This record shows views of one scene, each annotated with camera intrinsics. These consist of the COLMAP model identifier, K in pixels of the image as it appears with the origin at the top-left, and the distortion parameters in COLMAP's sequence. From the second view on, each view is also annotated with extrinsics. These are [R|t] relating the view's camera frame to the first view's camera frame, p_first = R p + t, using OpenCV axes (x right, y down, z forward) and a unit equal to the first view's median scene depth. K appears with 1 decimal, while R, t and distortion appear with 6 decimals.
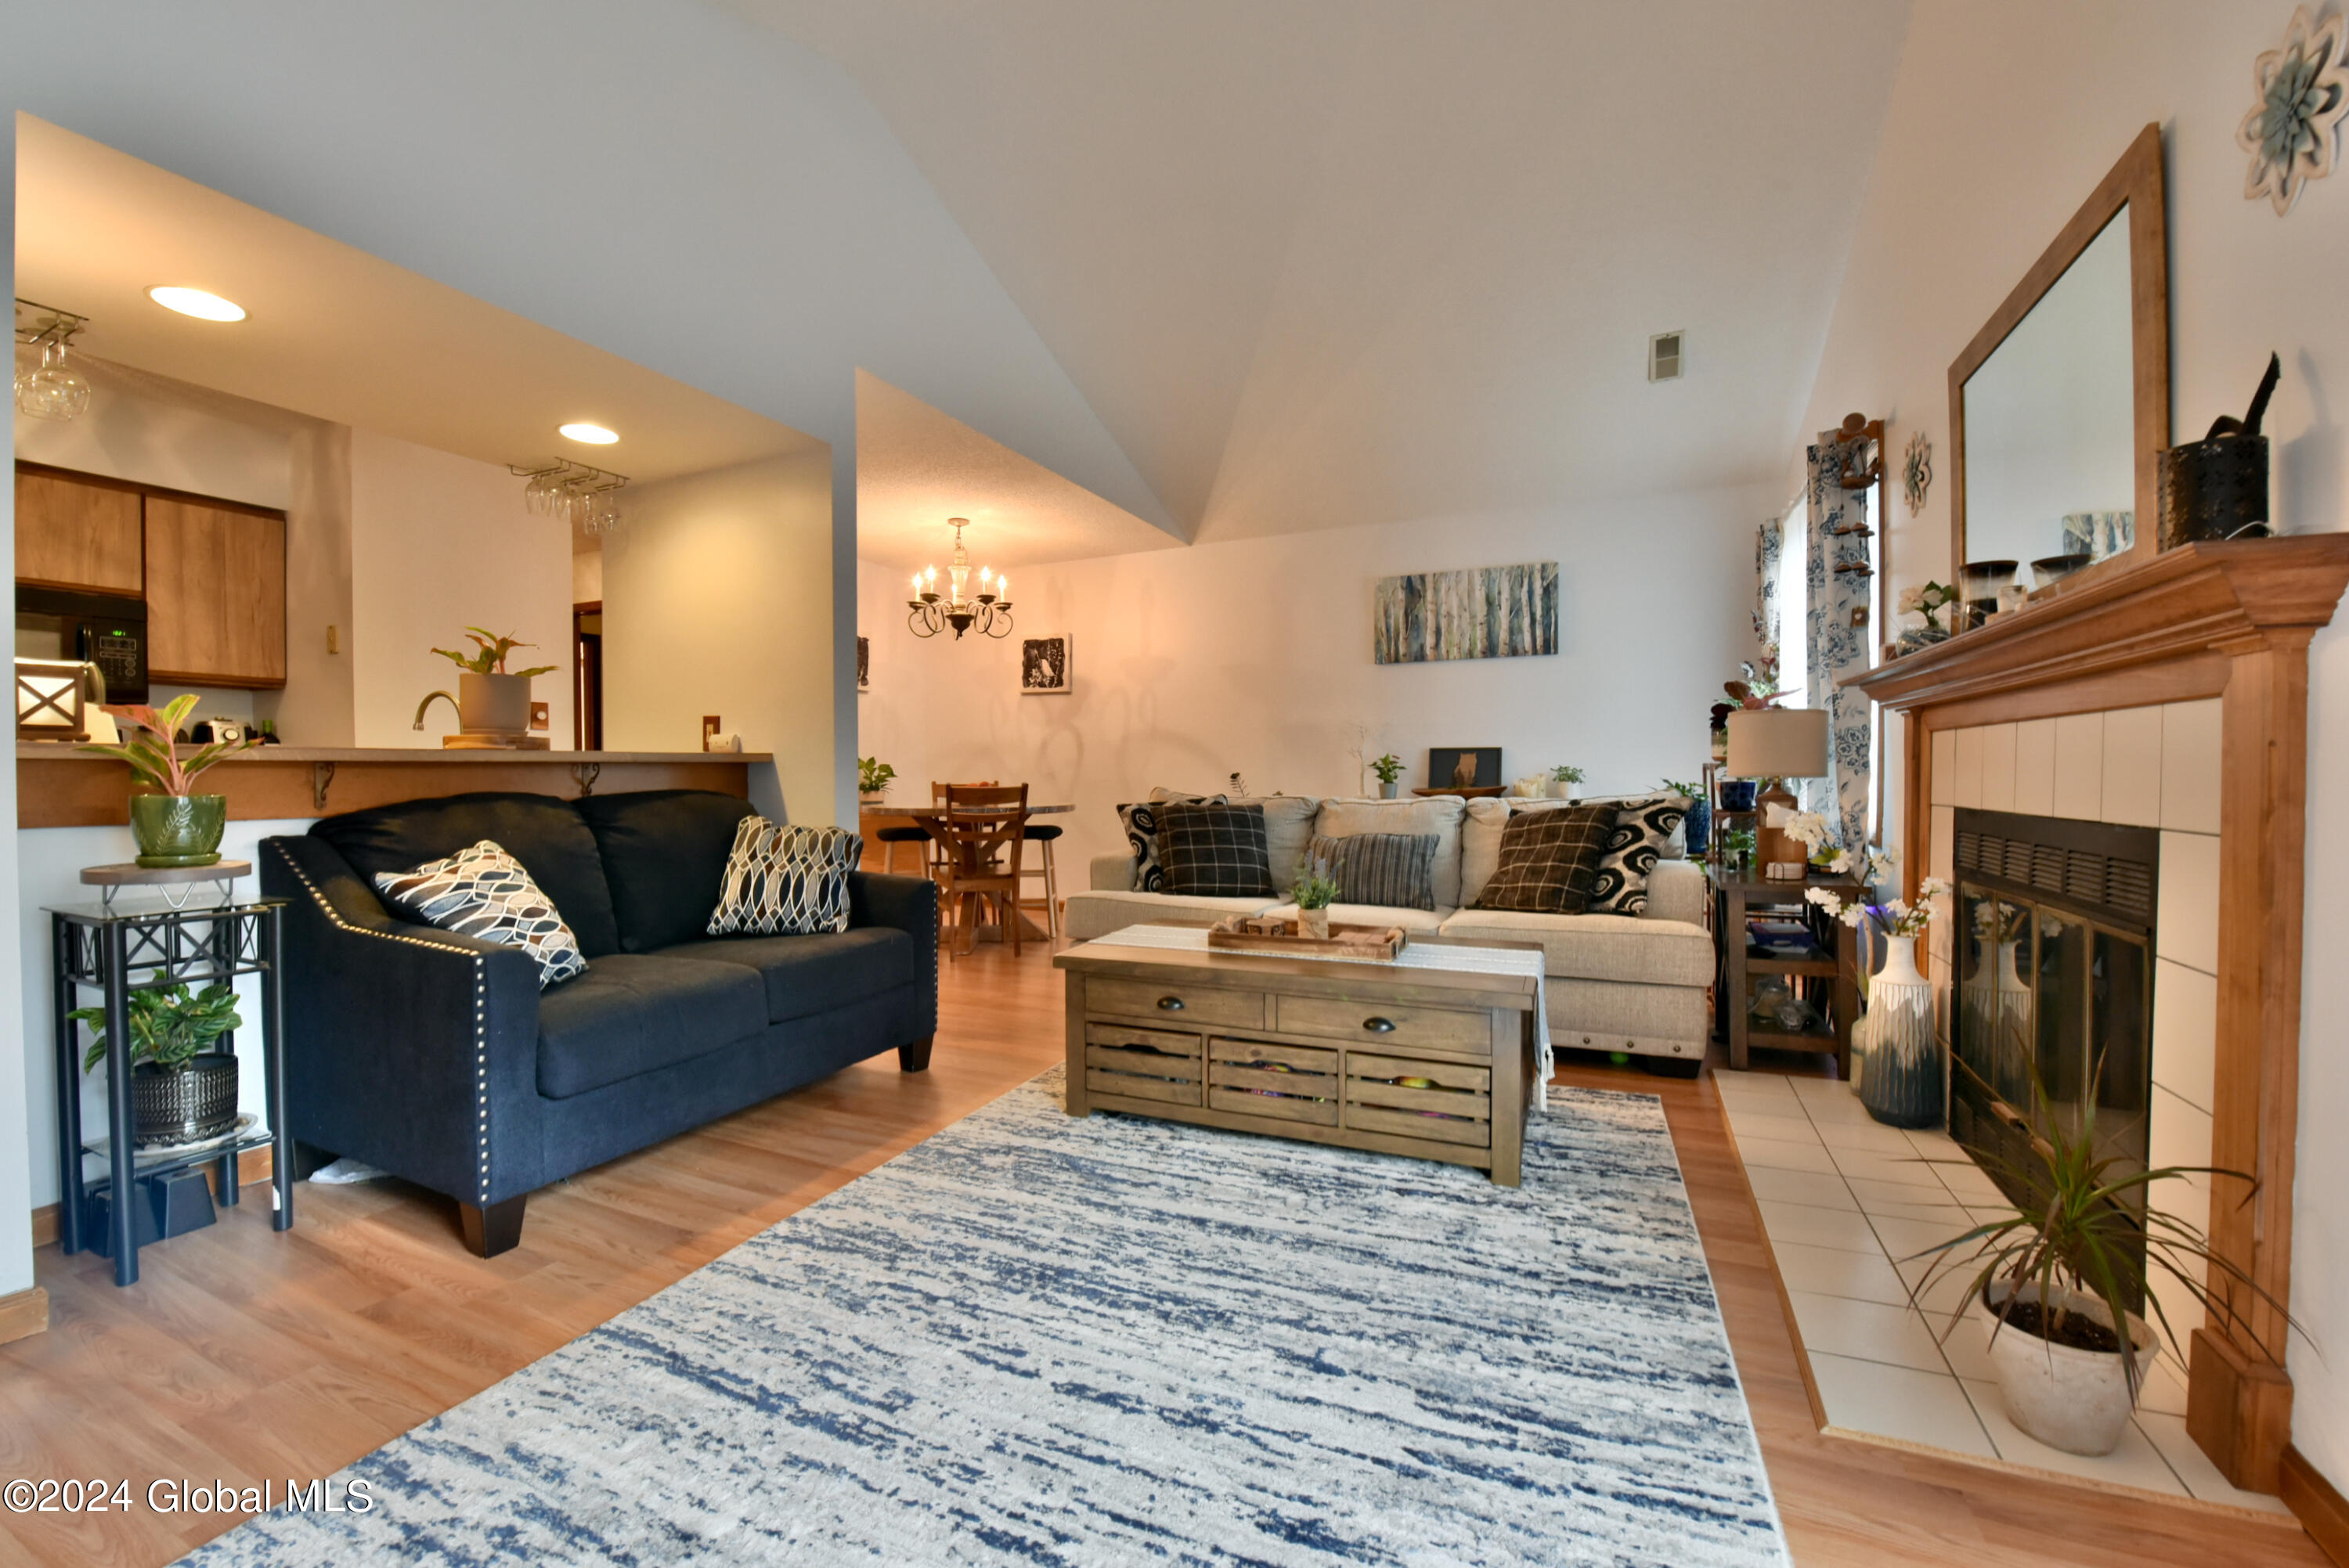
lens RADIAL K [[951.2, 0, 1166.6], [0, 951.2, 788.8], [0, 0, 1]] dist [-0.019255, -0.000773]
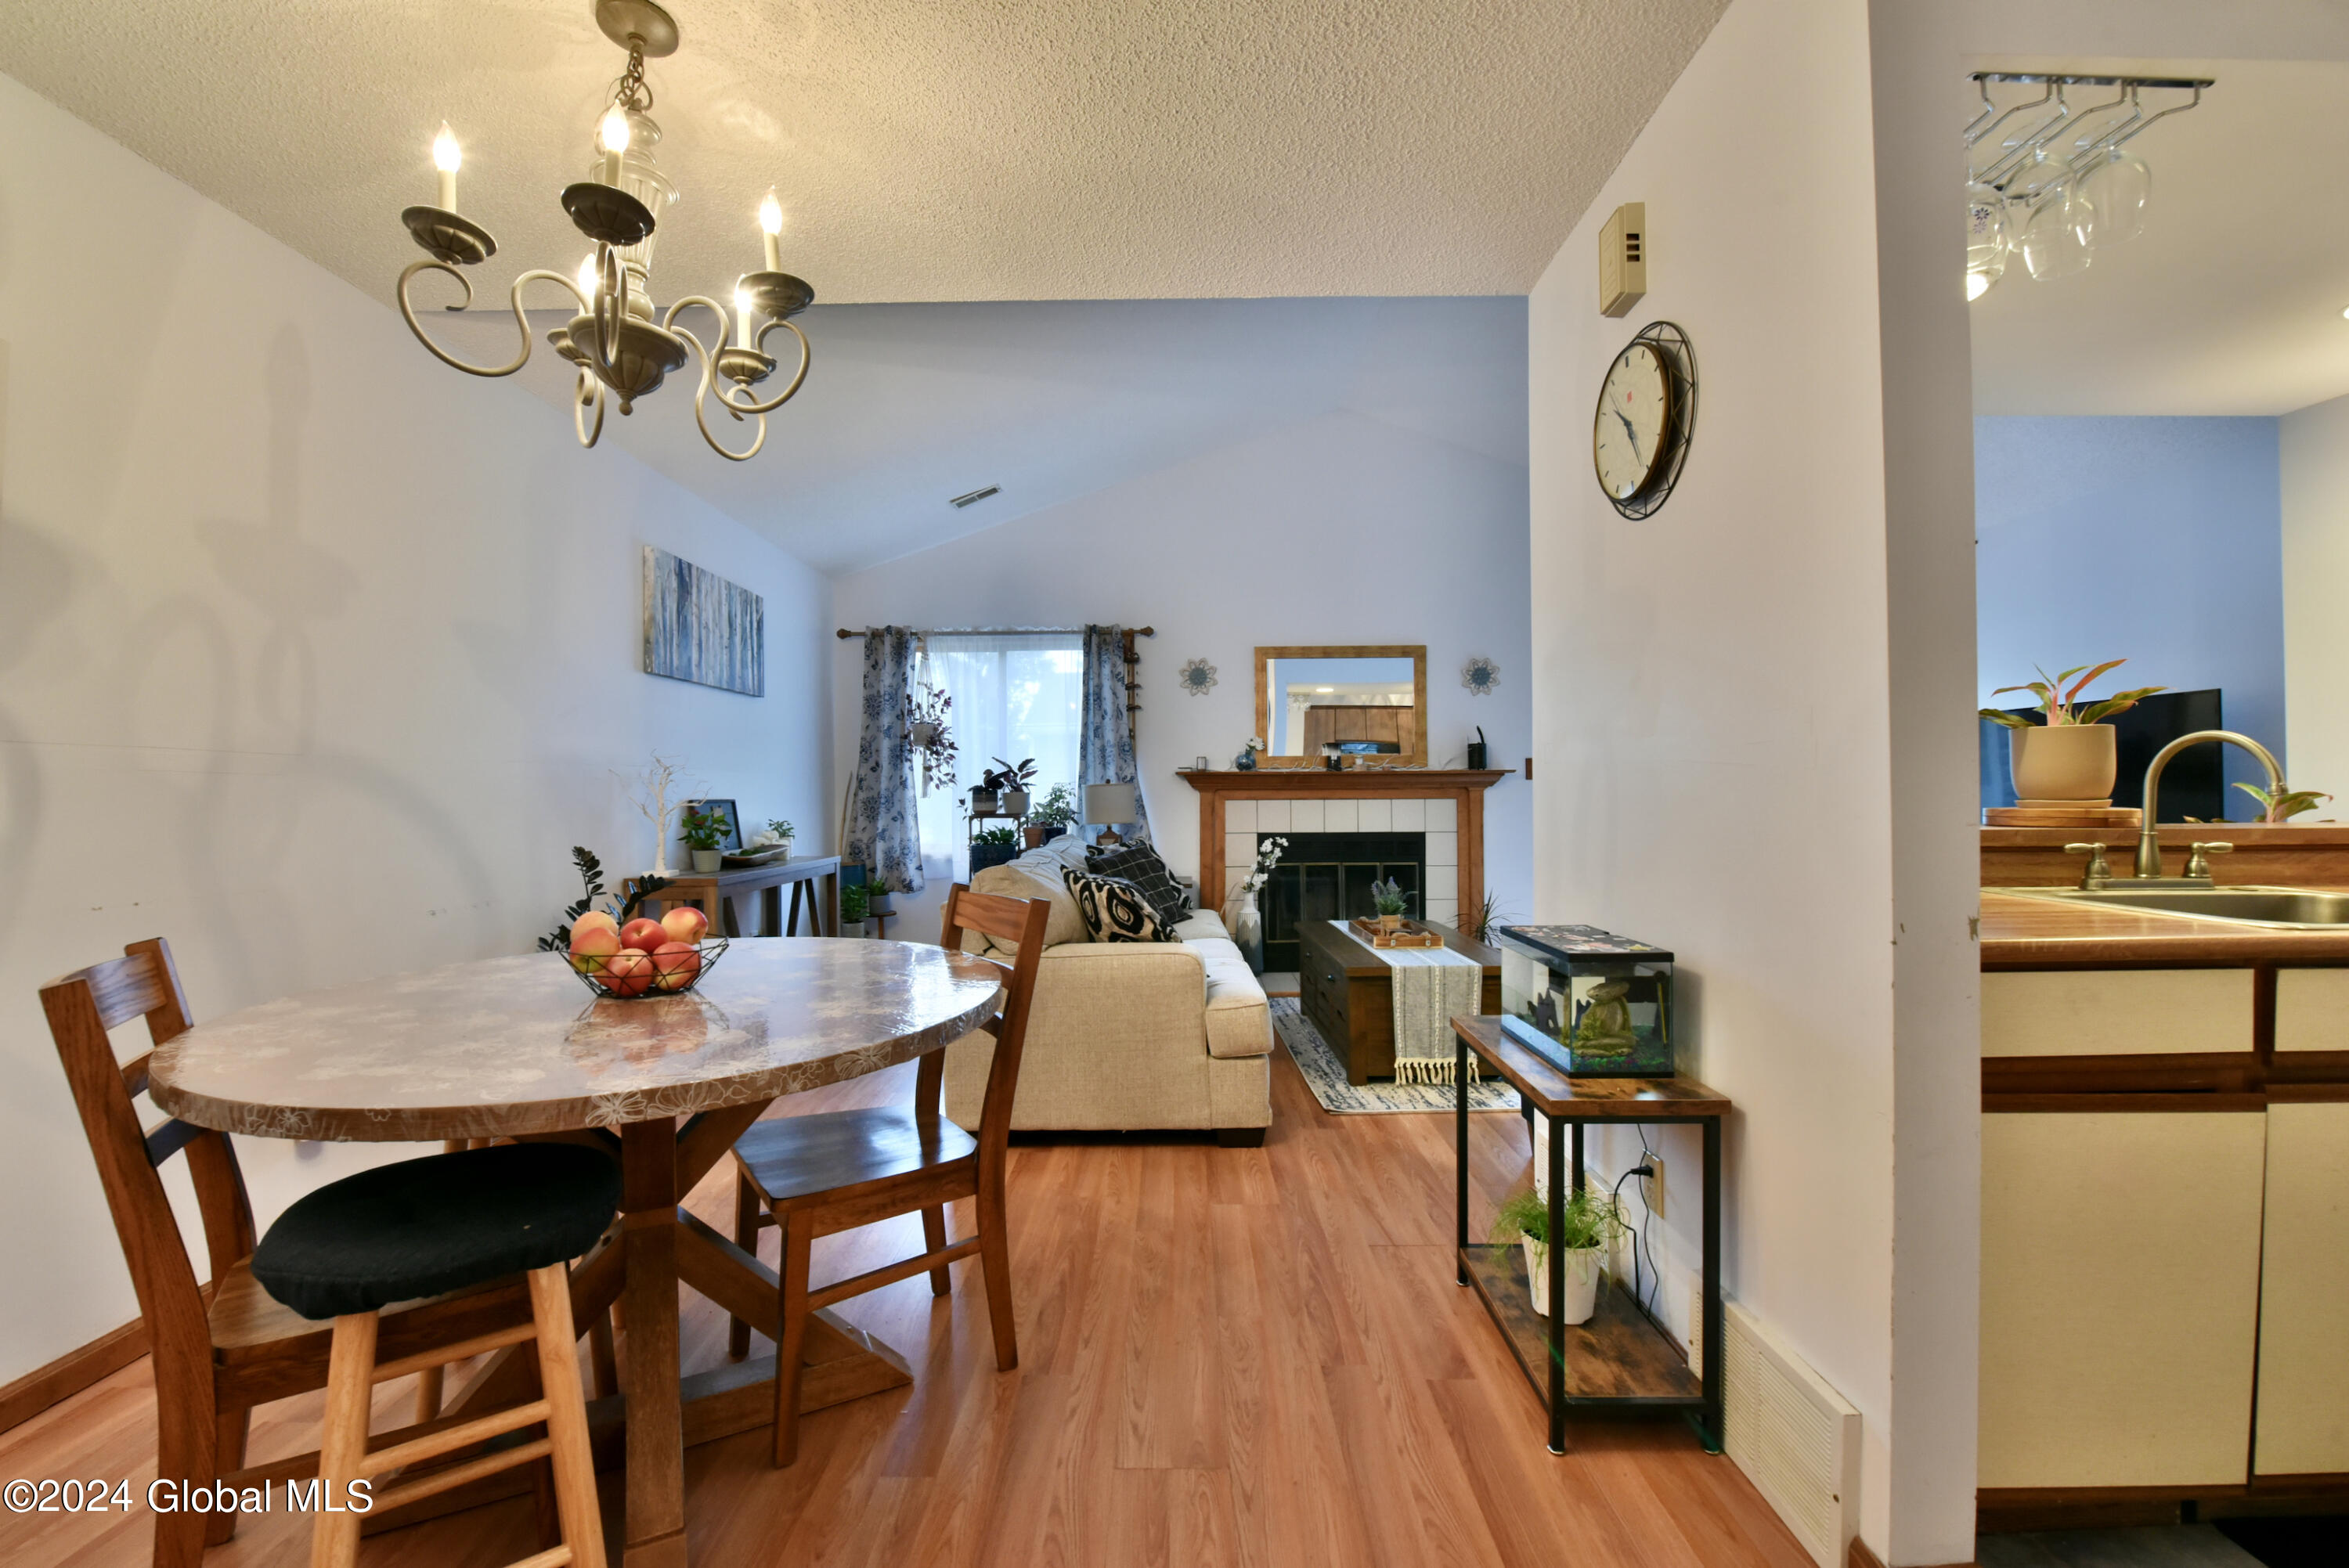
lens RADIAL K [[938.5, 0, 1166.1], [0, 938.5, 787.7], [0, 0, 1]] dist [-0.019228, -0.000887]
pose [[-0.414955, 0.010889, 0.909777, -1.153131], [0.022953, 0.999735, -0.001497, -0.092251], [-0.909552, 0.020261, -0.415095, 2.076668]]
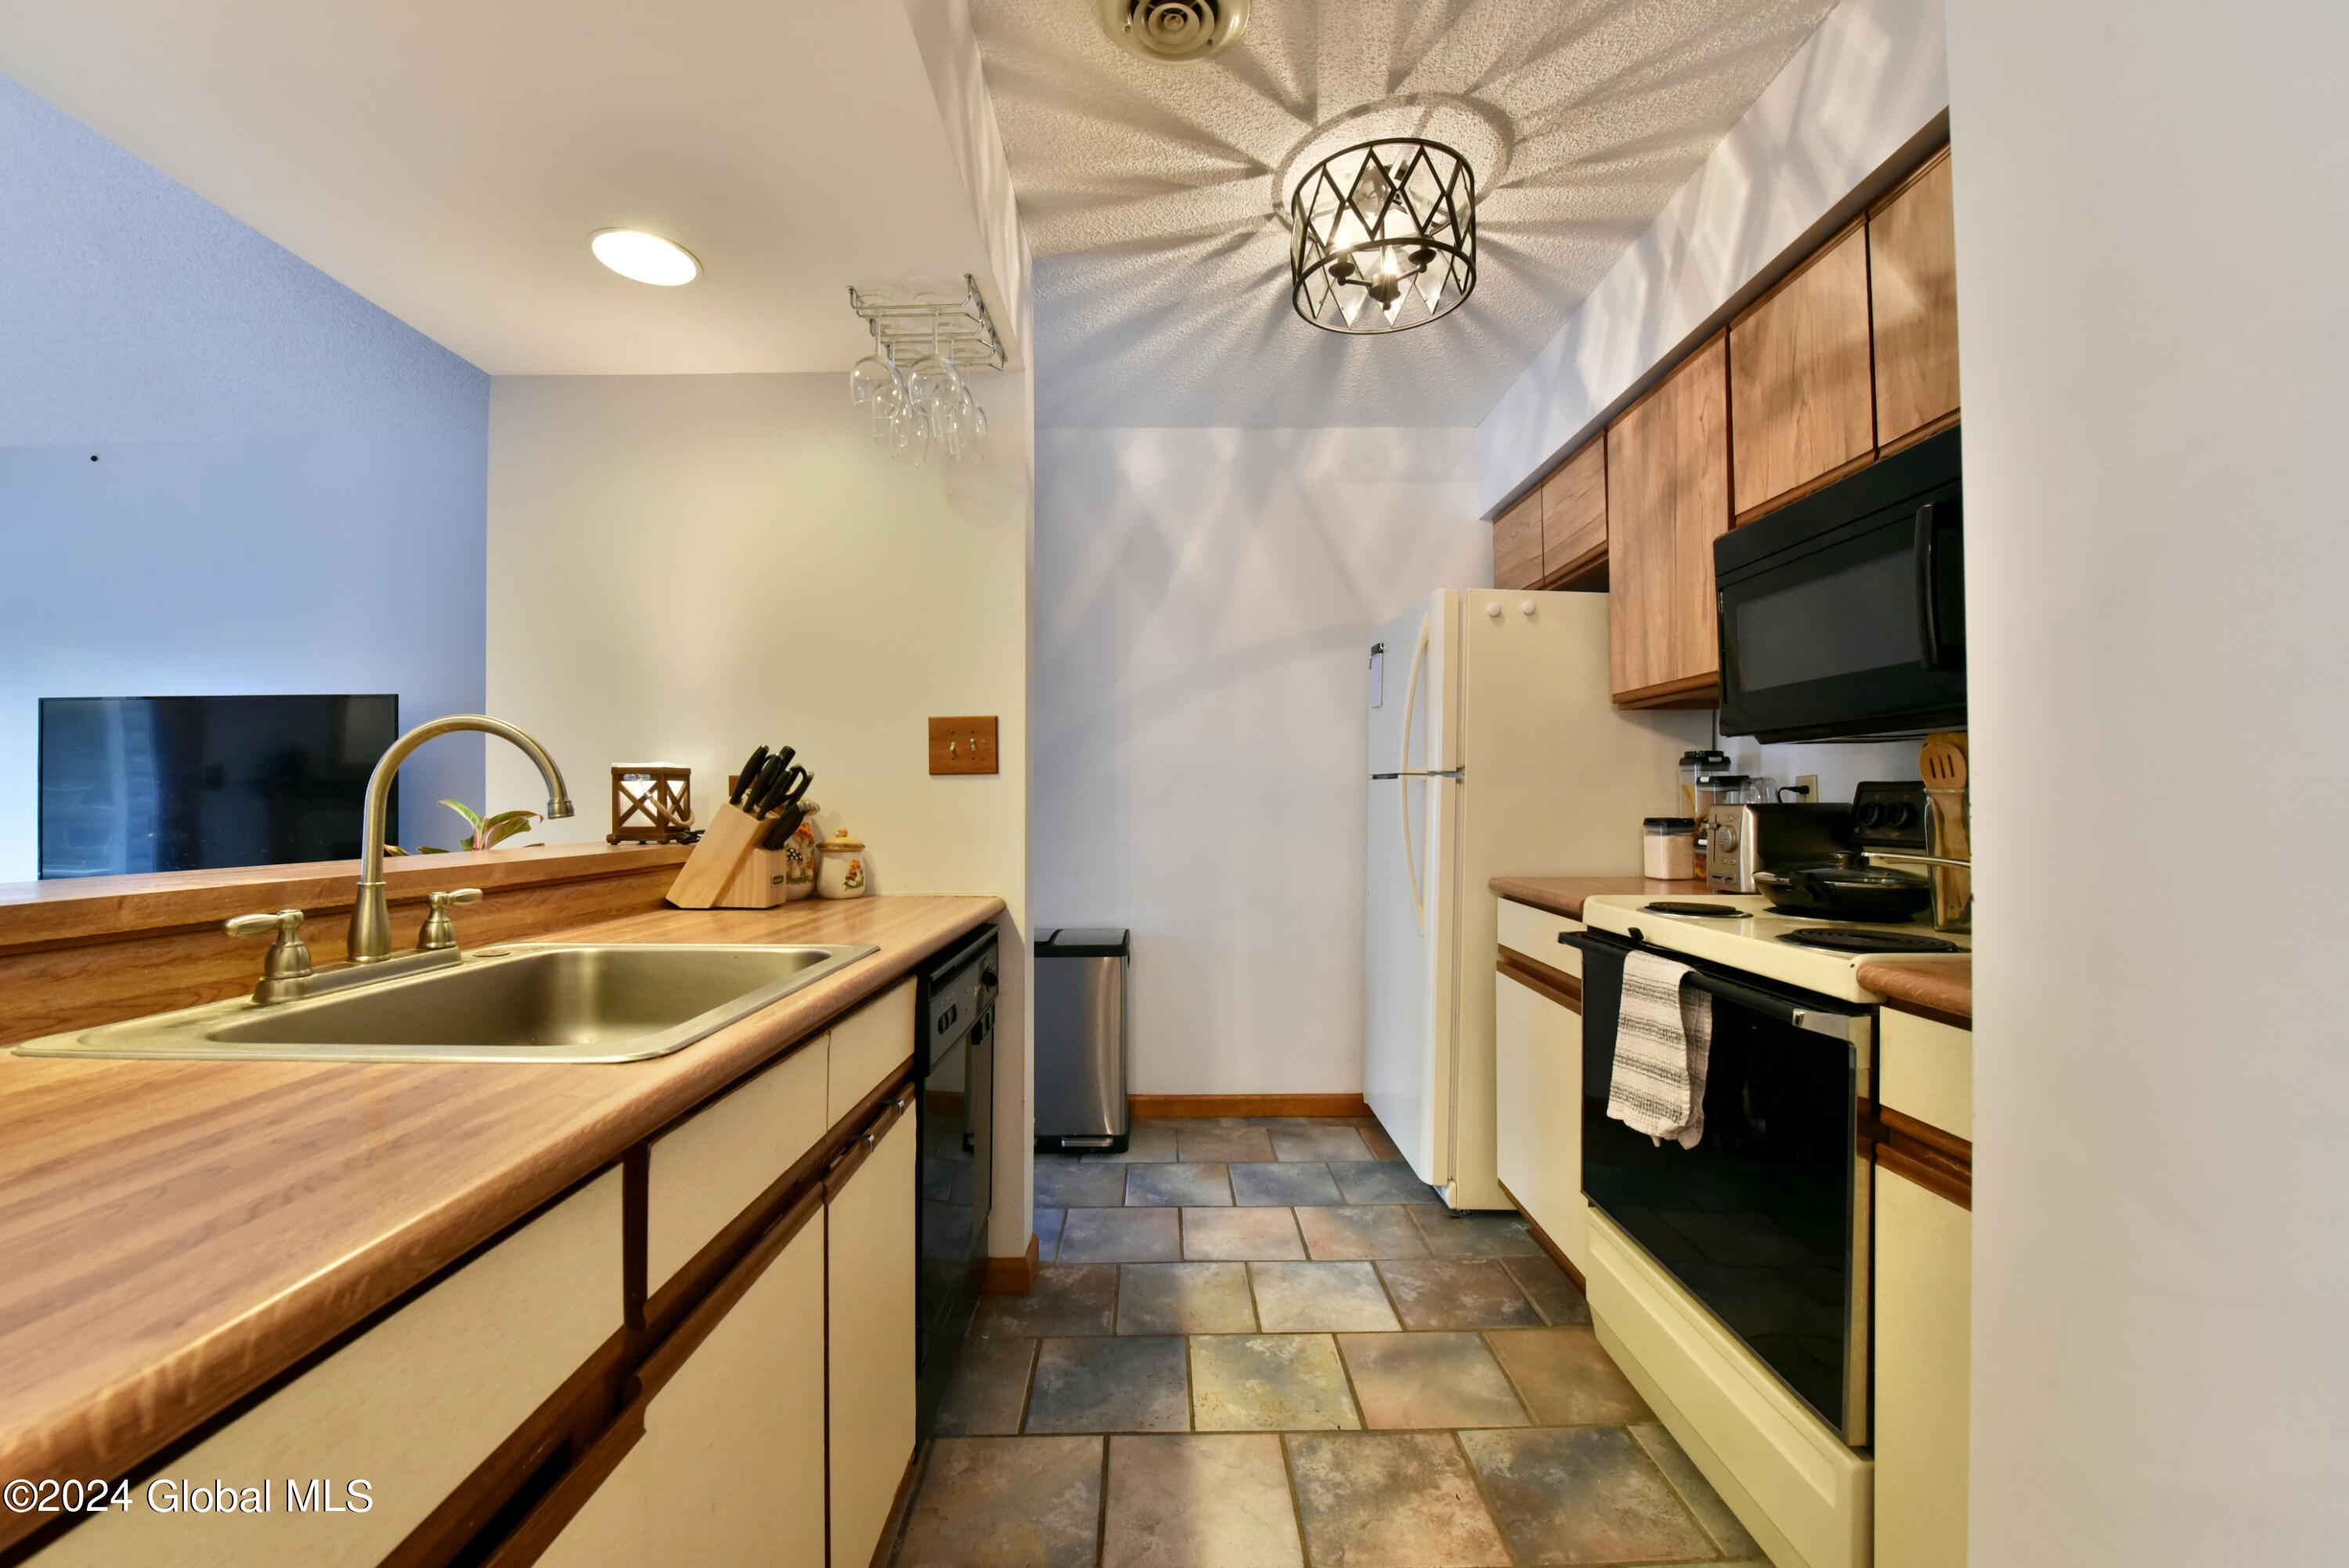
lens RADIAL K [[938.5, 0, 1166.1], [0, 938.5, 787.7], [0, 0, 1]] dist [-0.019228, -0.000887]
pose [[-0.905369, 0.002029, -0.424620, -0.973497], [0.000620, 0.999994, 0.003458, -0.085415], [0.424625, 0.002868, -0.905365, 1.630248]]
